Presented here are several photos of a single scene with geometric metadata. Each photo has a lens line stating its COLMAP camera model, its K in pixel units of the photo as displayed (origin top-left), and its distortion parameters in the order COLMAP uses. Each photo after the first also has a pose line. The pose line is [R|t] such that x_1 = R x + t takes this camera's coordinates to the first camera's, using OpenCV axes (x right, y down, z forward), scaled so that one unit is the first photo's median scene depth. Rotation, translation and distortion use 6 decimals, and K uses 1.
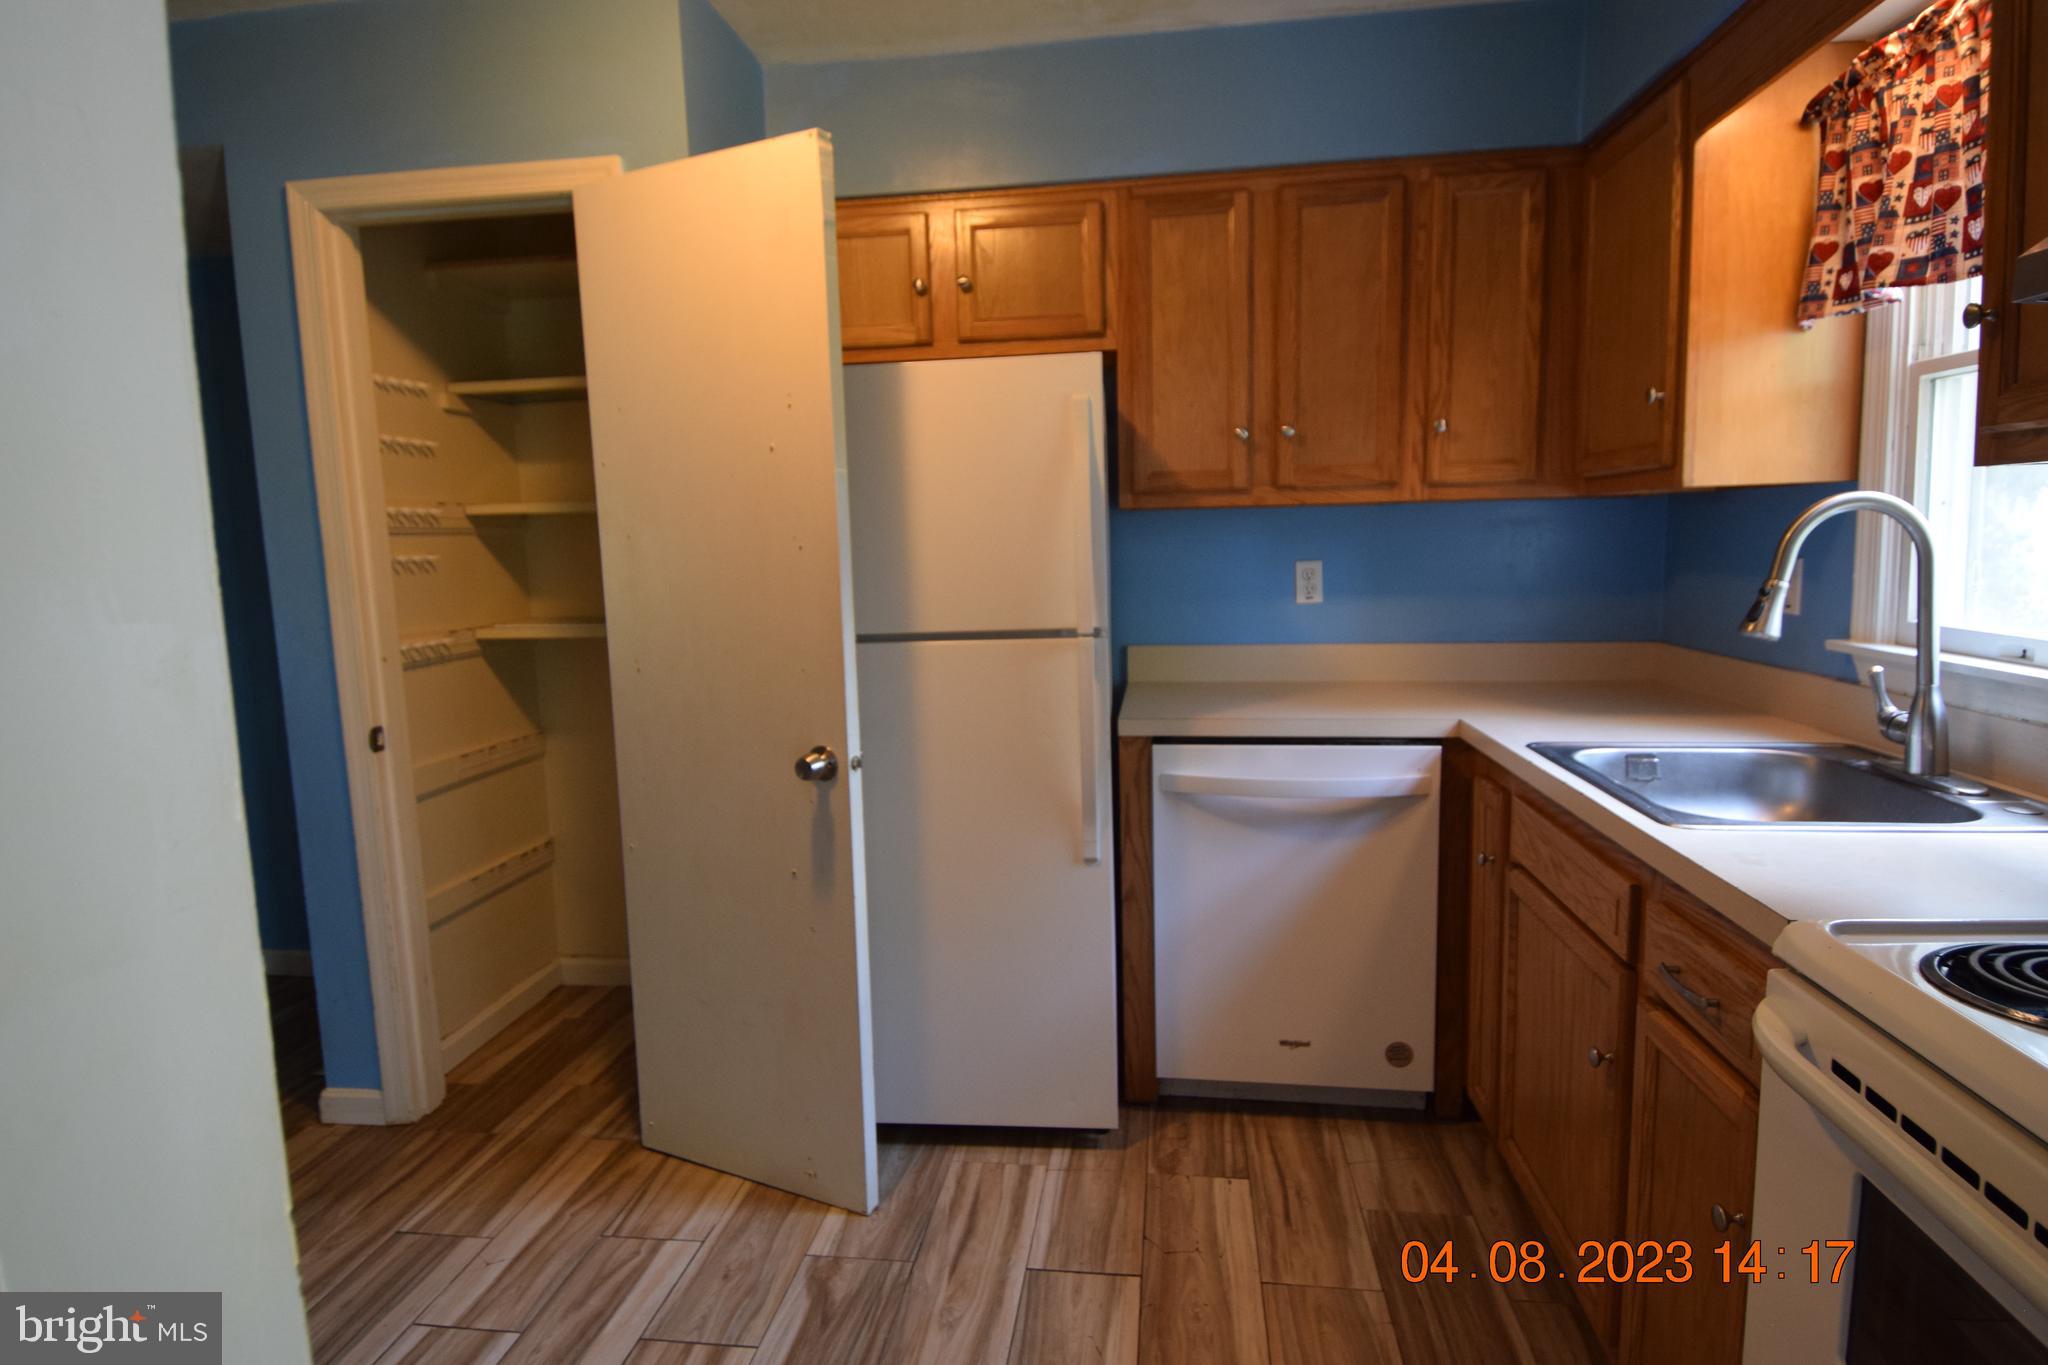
lens RADIAL K [[1126.7, 0, 1005.1], [0, 1126.7, 682.8], [0, 0, 1]] dist [0.050657, -0.056987]
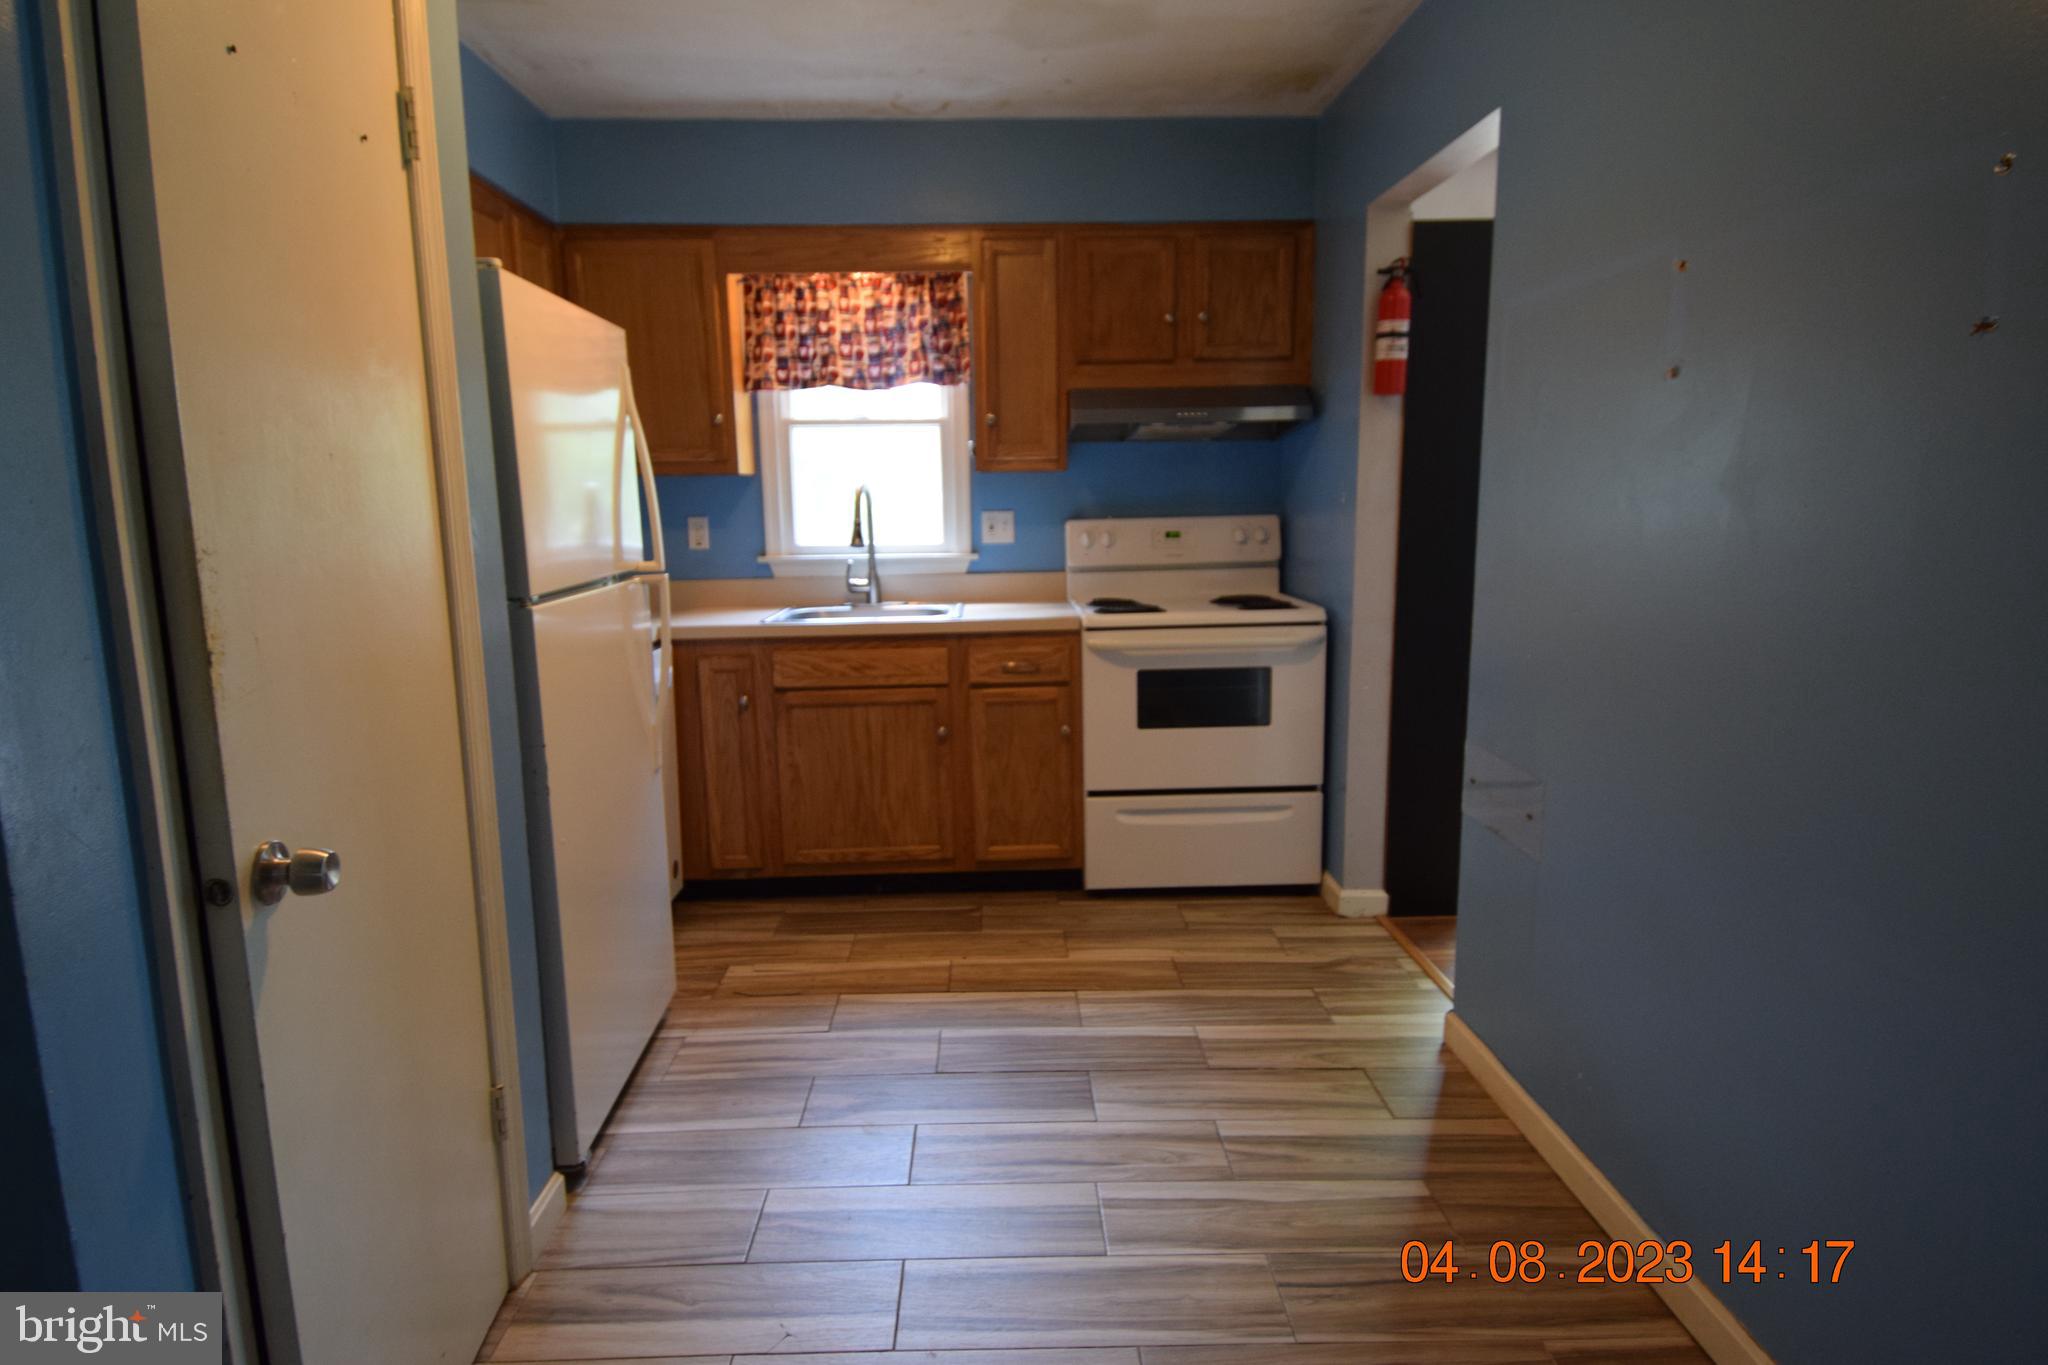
lens RADIAL K [[1130.8, 0, 1008.5], [0, 1130.8, 684.8], [0, 0, 1]] dist [0.054177, -0.059236]
pose [[-0.147457, -0.145568, 0.978298, -1.213617], [0.141866, 0.975770, 0.166575, -0.084274], [-0.978841, 0.163350, -0.123233, 0.834000]]
